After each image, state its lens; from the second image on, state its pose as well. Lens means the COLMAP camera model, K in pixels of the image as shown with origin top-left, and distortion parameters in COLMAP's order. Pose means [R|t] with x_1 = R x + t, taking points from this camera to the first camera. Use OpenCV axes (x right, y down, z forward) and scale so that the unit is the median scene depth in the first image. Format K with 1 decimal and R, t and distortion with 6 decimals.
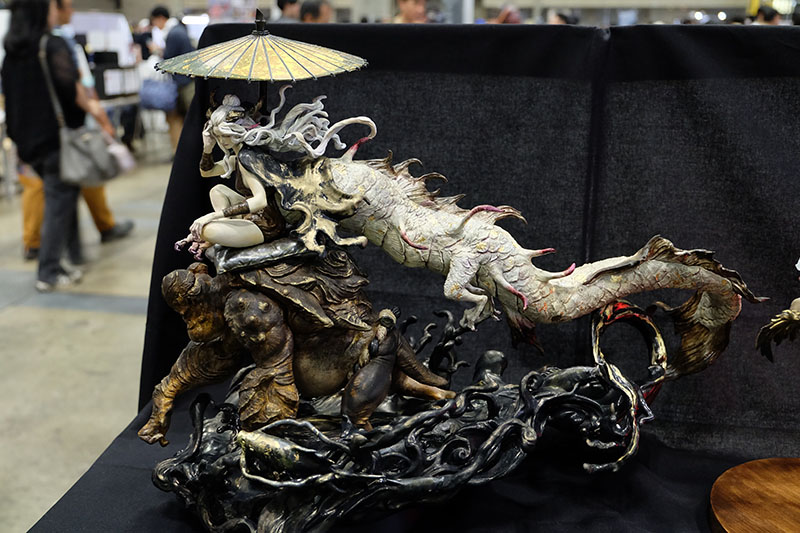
lens RADIAL K [[851.5, 0, 399.8], [0, 851.5, 264.4], [0, 0, 1]] dist [-0.039690, 0.000000]
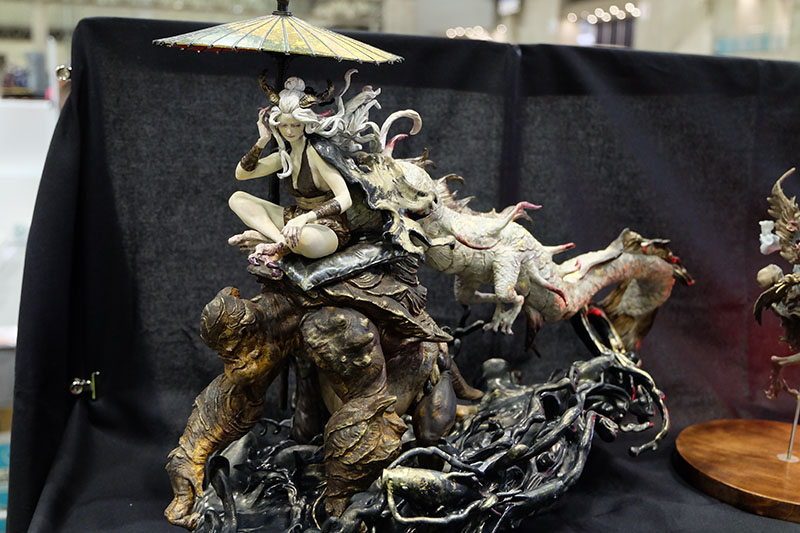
lens RADIAL K [[861.3, 0, 400.2], [0, 861.3, 267.8], [0, 0, 1]] dist [-0.050317, 0.000000]
pose [[0.855485, -0.068854, 0.513230, -0.526377], [0.109256, 0.992809, -0.048922, 0.037935], [-0.506171, 0.097925, 0.856856, 0.224692]]
